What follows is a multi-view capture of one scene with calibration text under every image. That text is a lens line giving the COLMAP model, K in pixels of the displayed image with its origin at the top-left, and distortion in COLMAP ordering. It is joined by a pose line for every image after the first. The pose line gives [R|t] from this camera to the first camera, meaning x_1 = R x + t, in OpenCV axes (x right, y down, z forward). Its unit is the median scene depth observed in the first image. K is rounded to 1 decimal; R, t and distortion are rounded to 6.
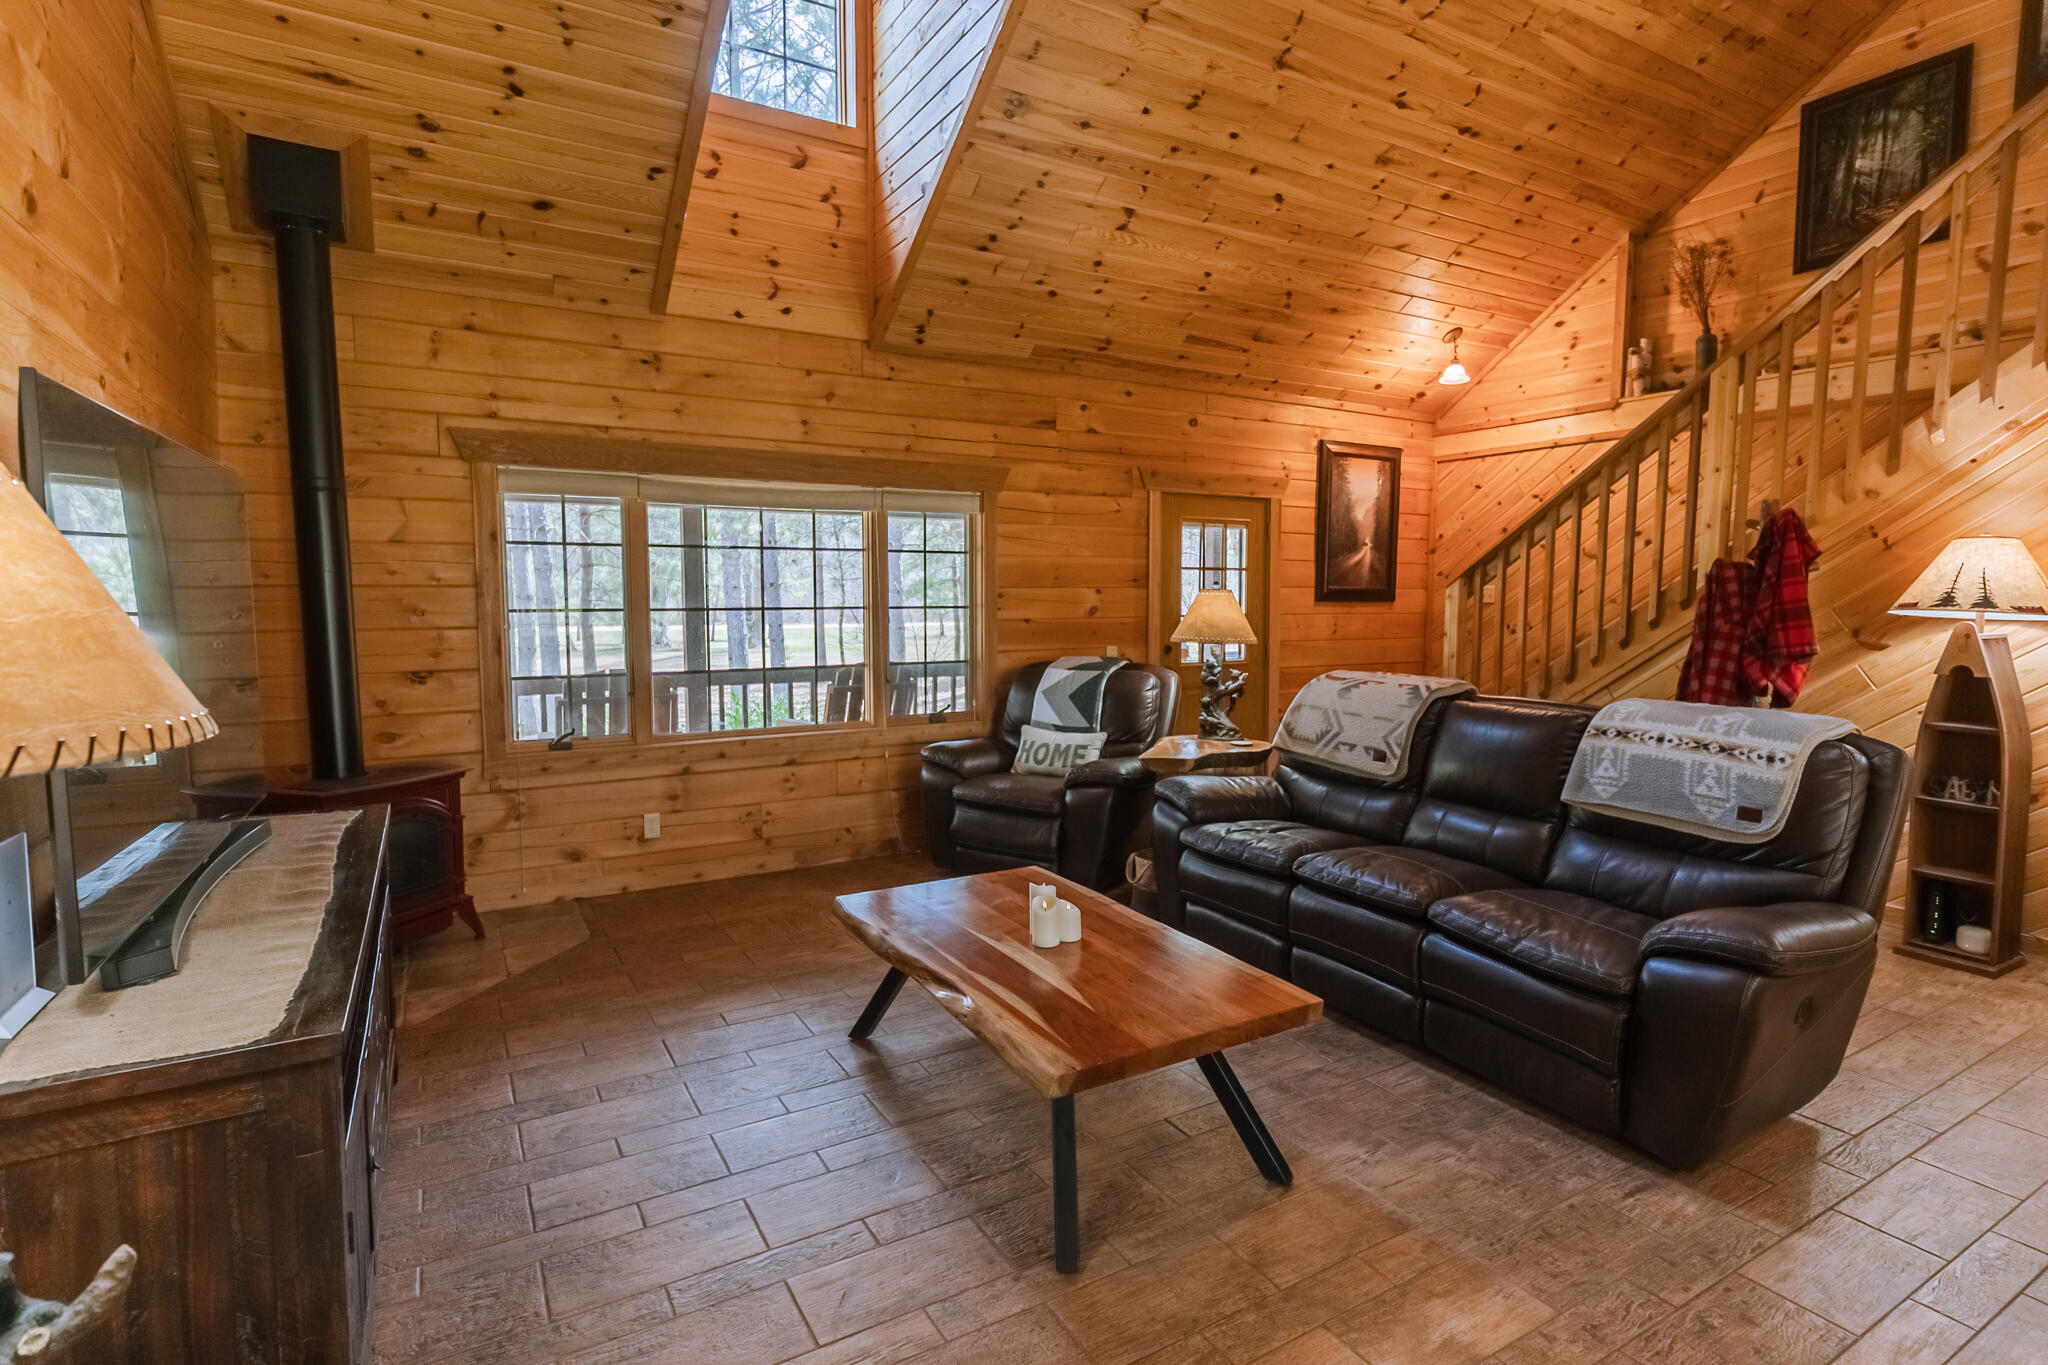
lens RADIAL K [[1035.8, 0, 1038.3], [0, 1035.8, 683.7], [0, 0, 1]] dist [0.002675, 0.000225]
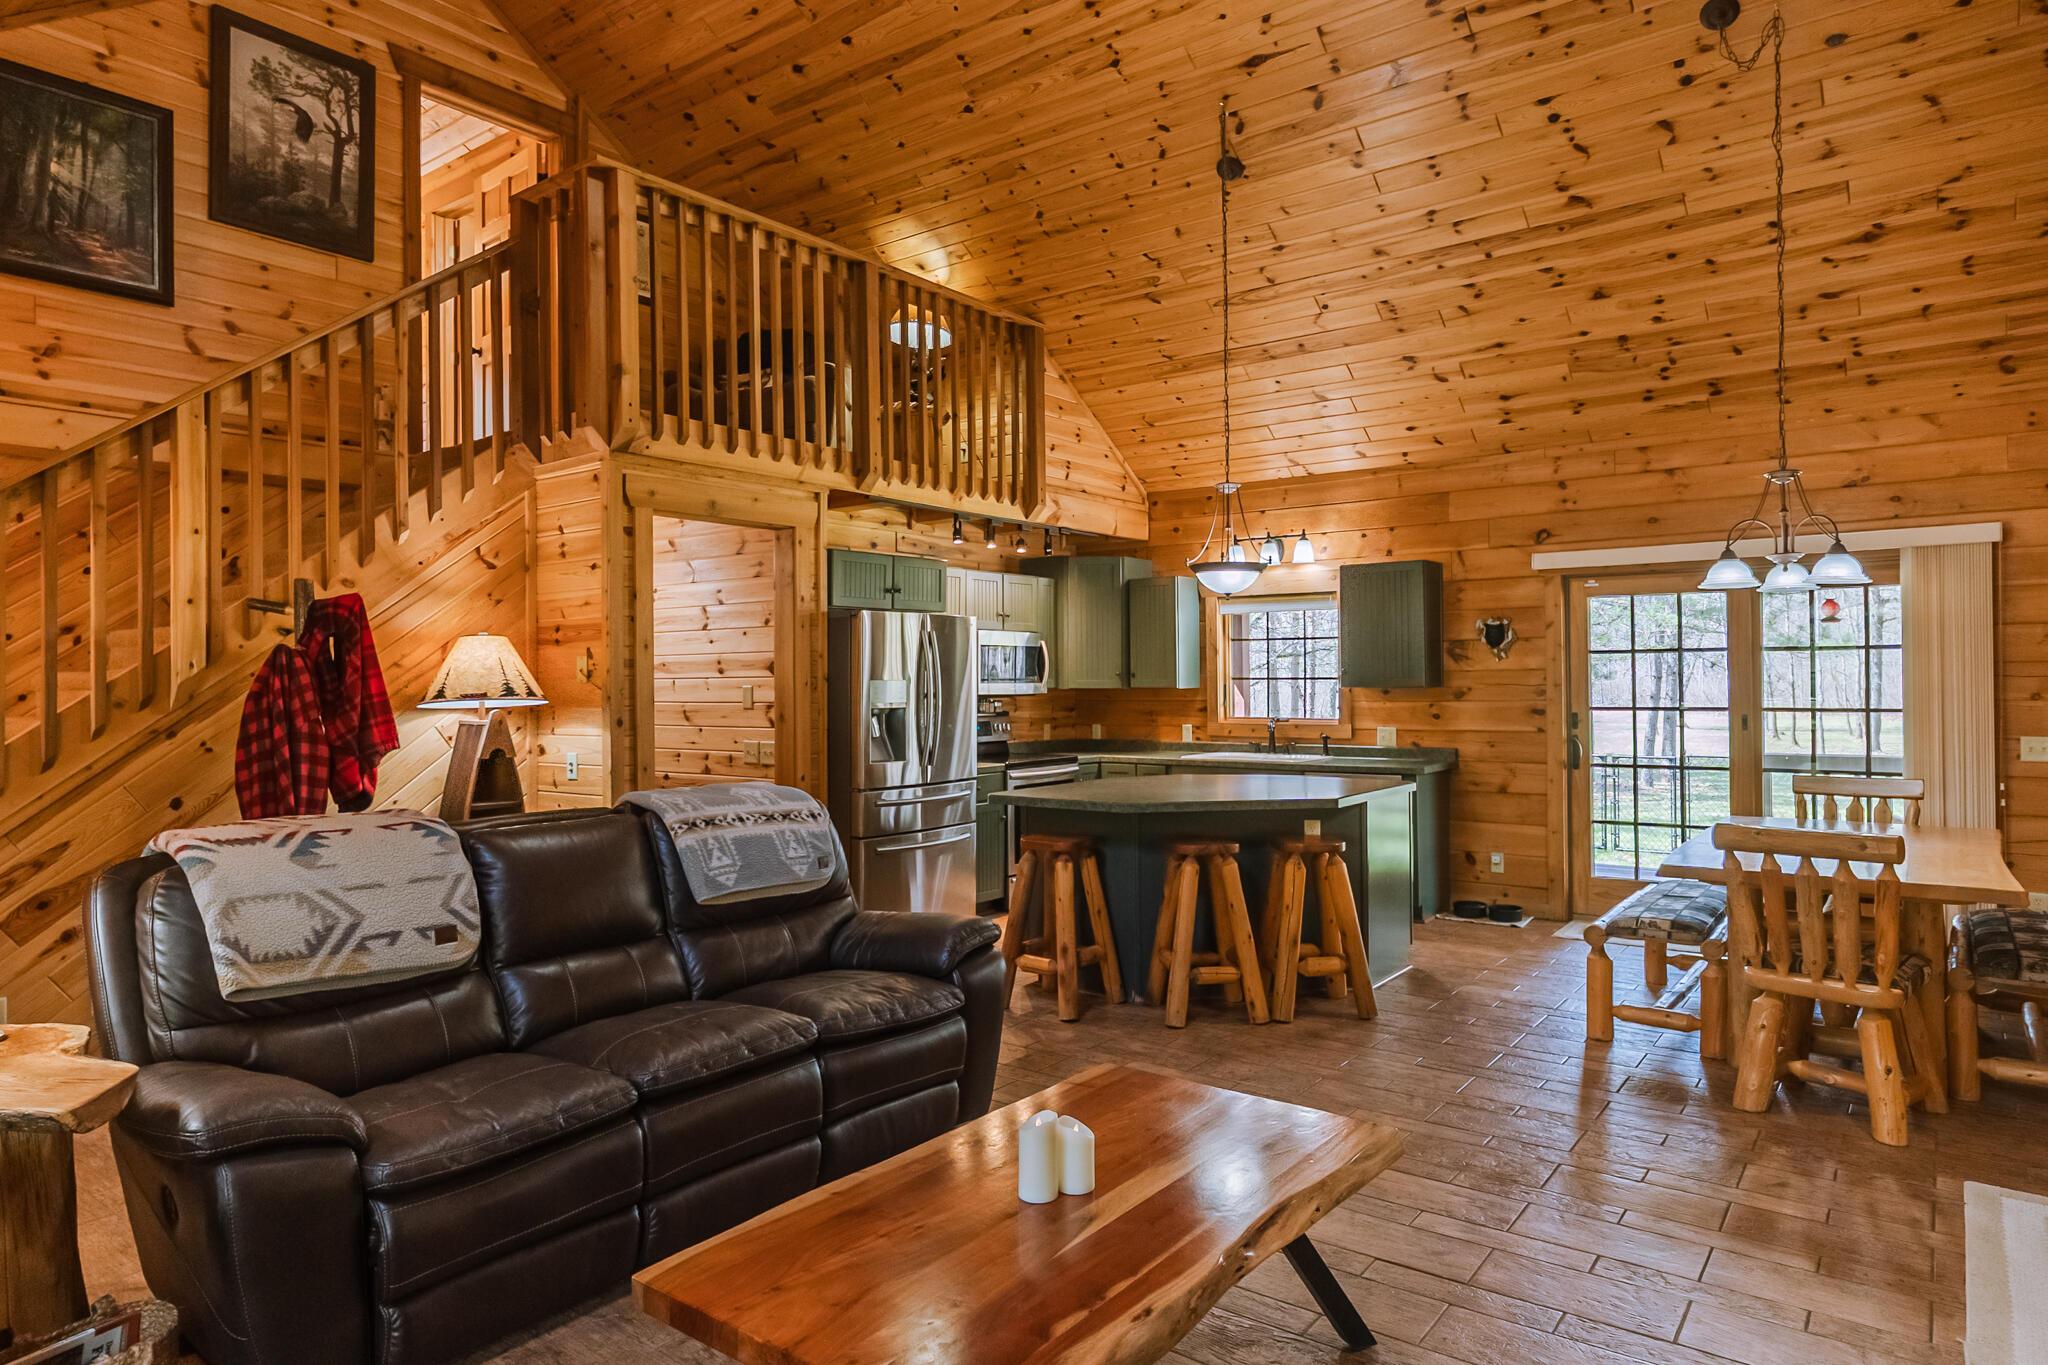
lens RADIAL K [[1214.8, 0, 1020.8], [0, 1214.8, 675.0], [0, 0, 1]] dist [0.001007, -0.000014]
pose [[-0.360726, -0.001386, 0.932671, -0.496980], [0.091871, 0.995083, 0.037012, -0.084760], [-0.928136, 0.099037, -0.358825, 0.866775]]
